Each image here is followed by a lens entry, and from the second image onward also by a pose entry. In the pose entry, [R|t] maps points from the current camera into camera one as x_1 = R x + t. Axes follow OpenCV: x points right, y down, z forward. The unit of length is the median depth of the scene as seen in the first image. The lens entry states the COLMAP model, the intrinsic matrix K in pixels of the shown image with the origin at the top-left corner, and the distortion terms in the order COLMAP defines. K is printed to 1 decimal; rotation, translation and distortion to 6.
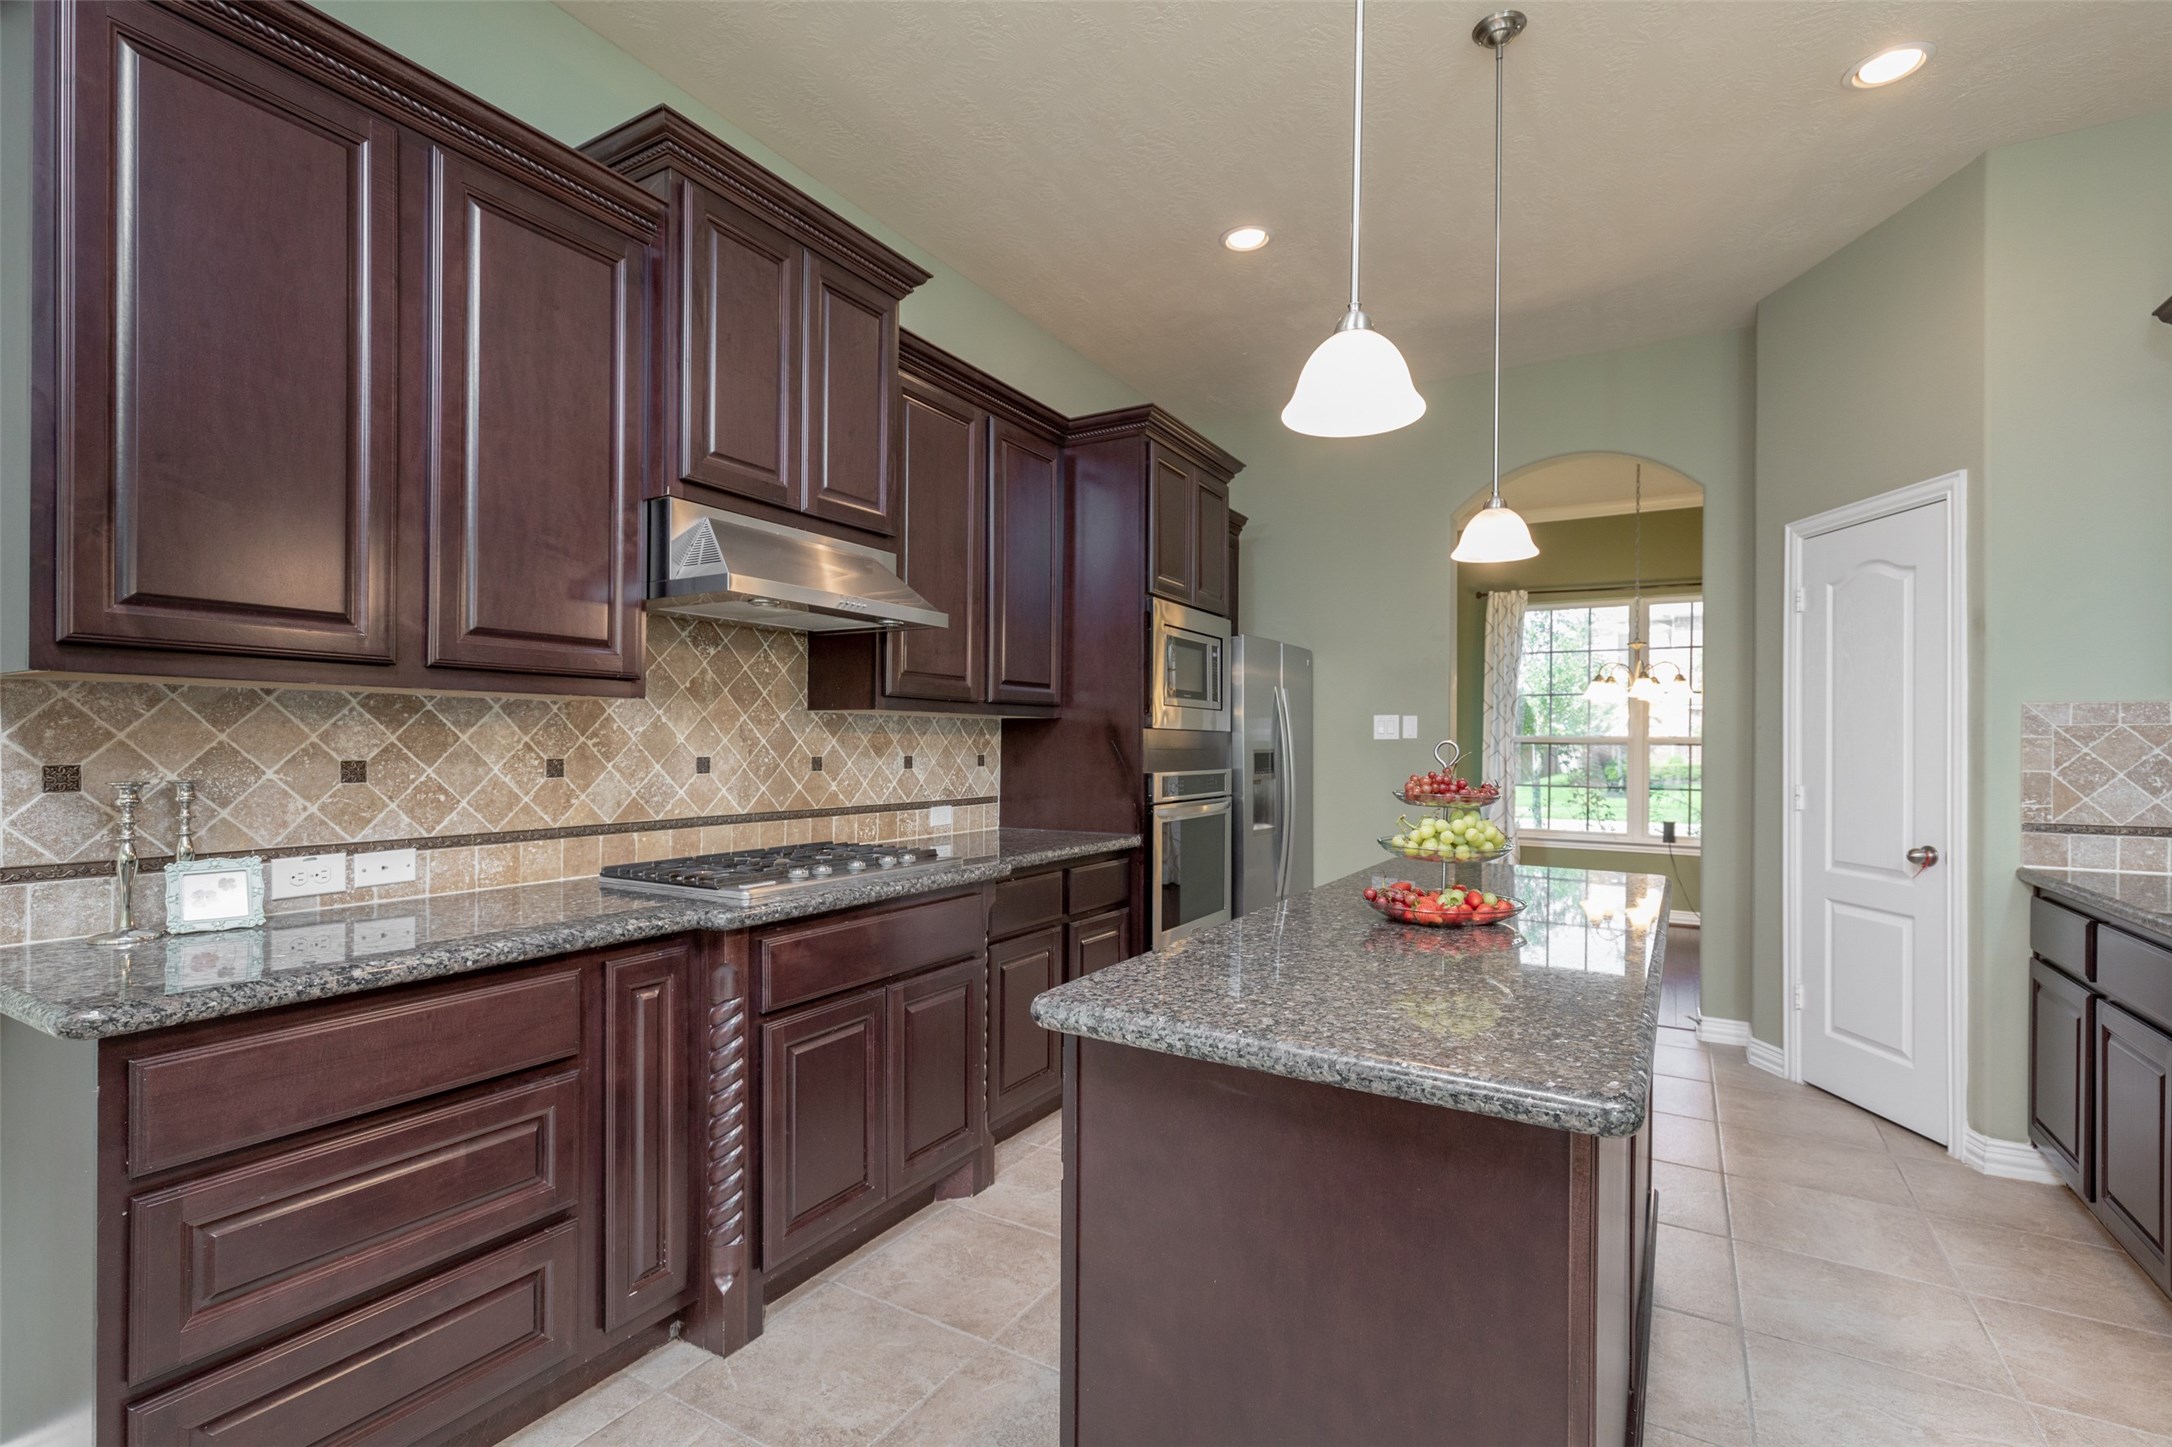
lens RADIAL K [[981.2, 0, 1086.0], [0, 981.2, 723.5], [0, 0, 1]] dist [0.003125, 0.000702]
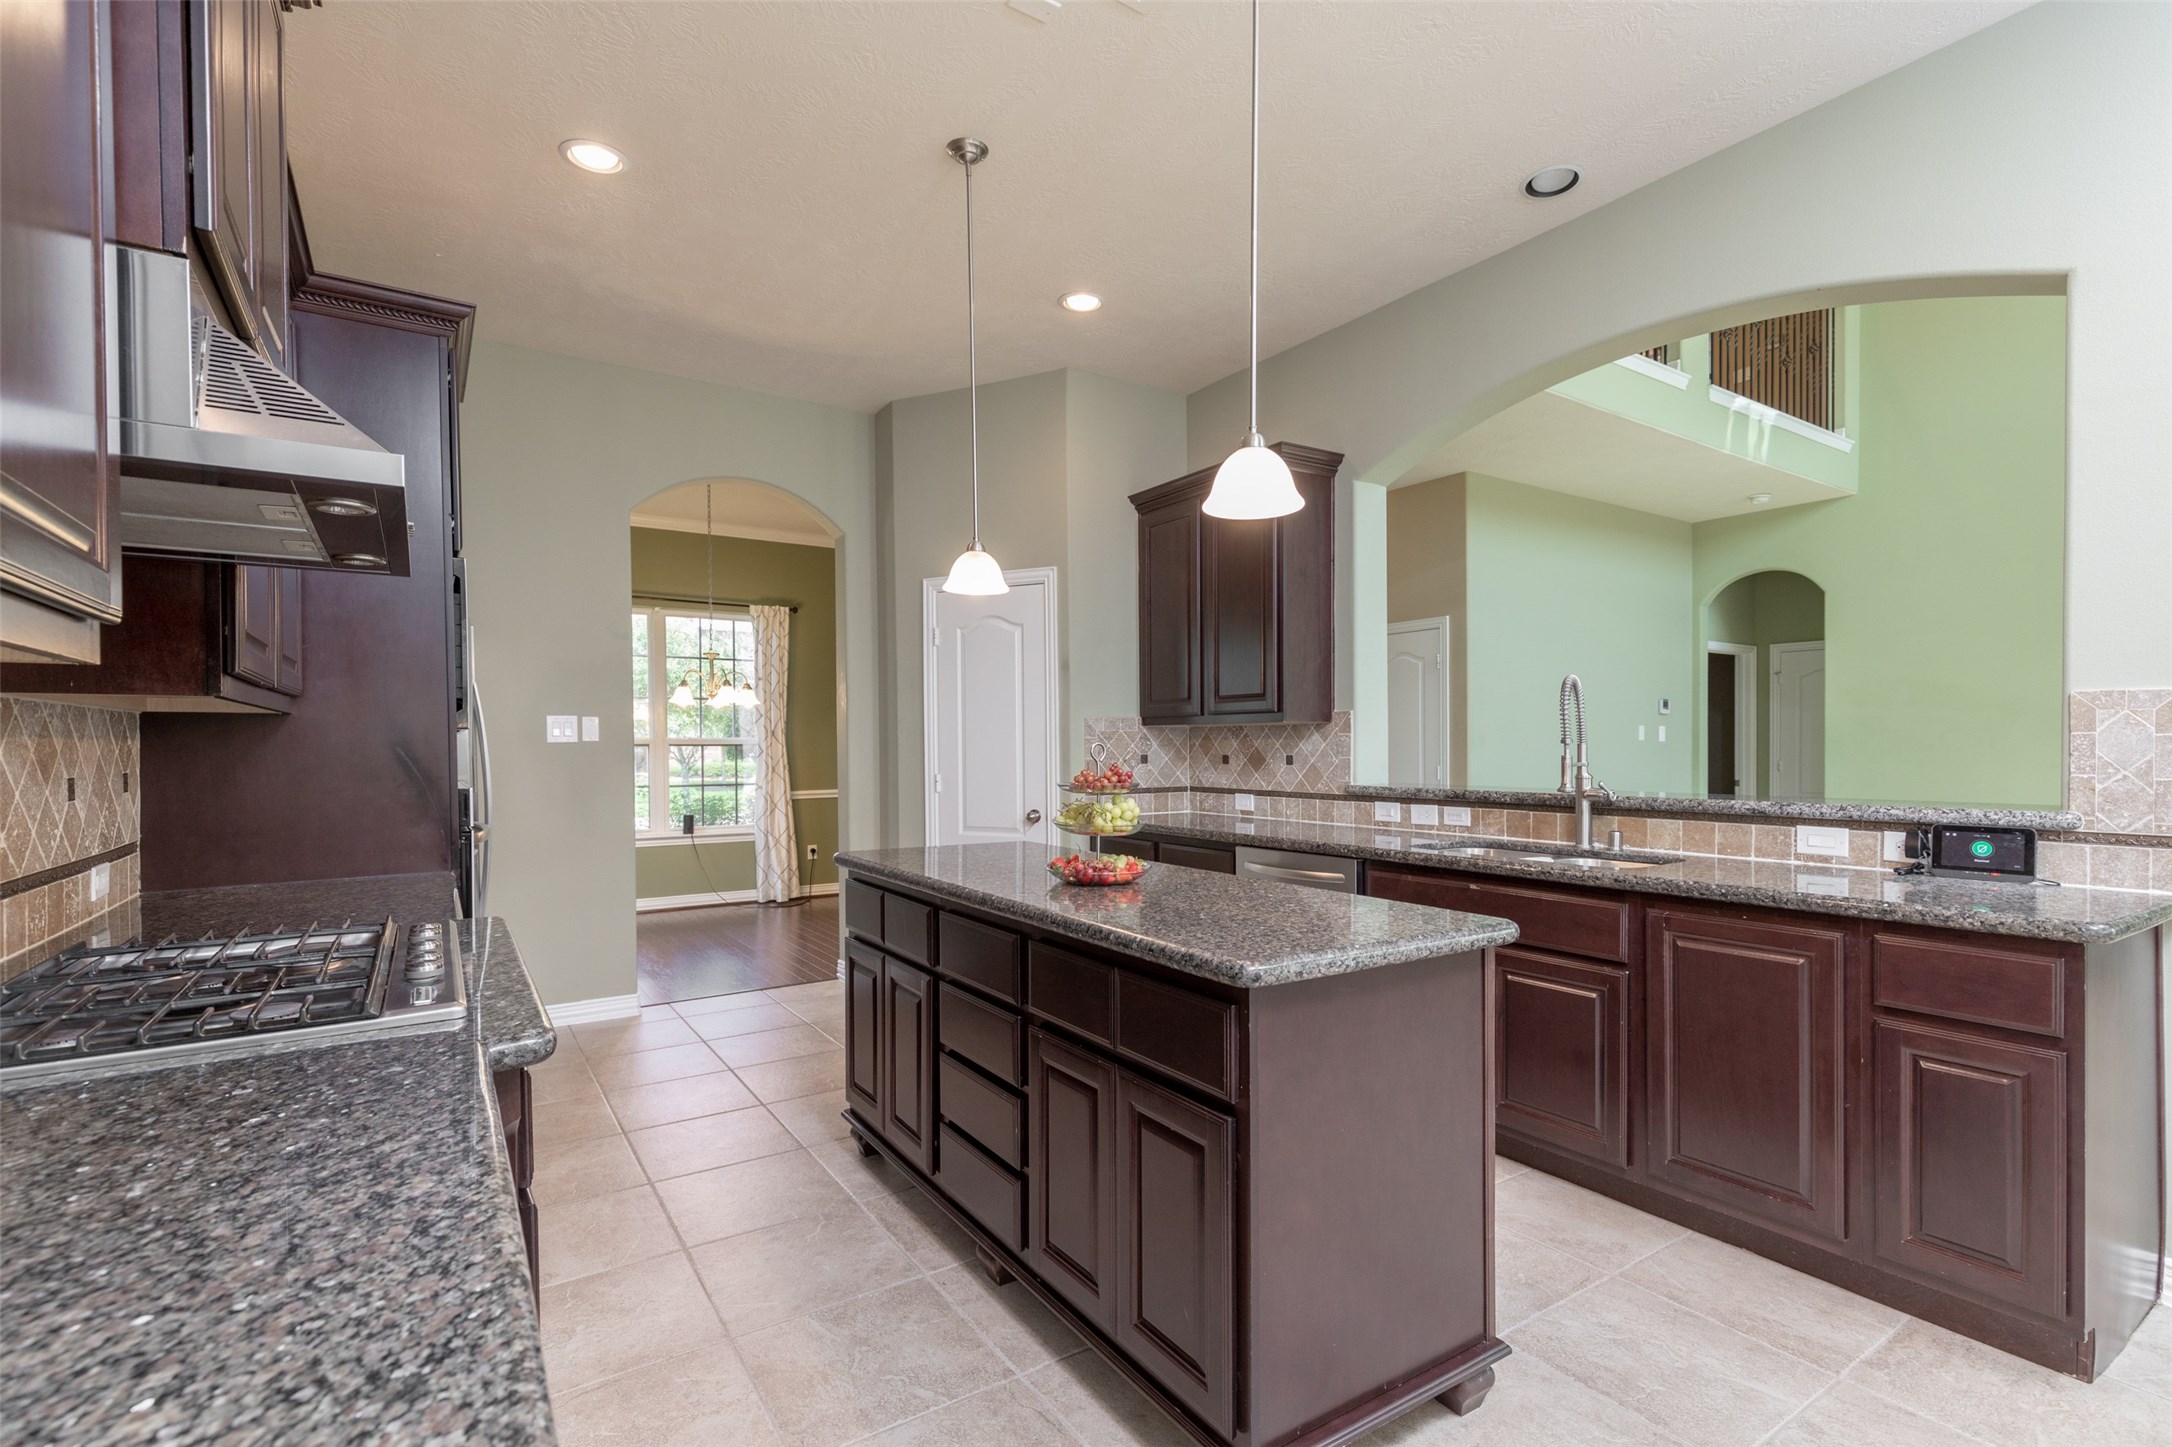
lens RADIAL K [[982.5, 0, 1083.0], [0, 982.5, 738.4], [0, 0, 1]] dist [0.002610, -0.000395]
pose [[0.435744, -0.003578, 0.900063, -0.431353], [-0.009318, 0.999921, 0.008487, 0.000532], [-0.900022, -0.012085, 0.435676, 0.243720]]
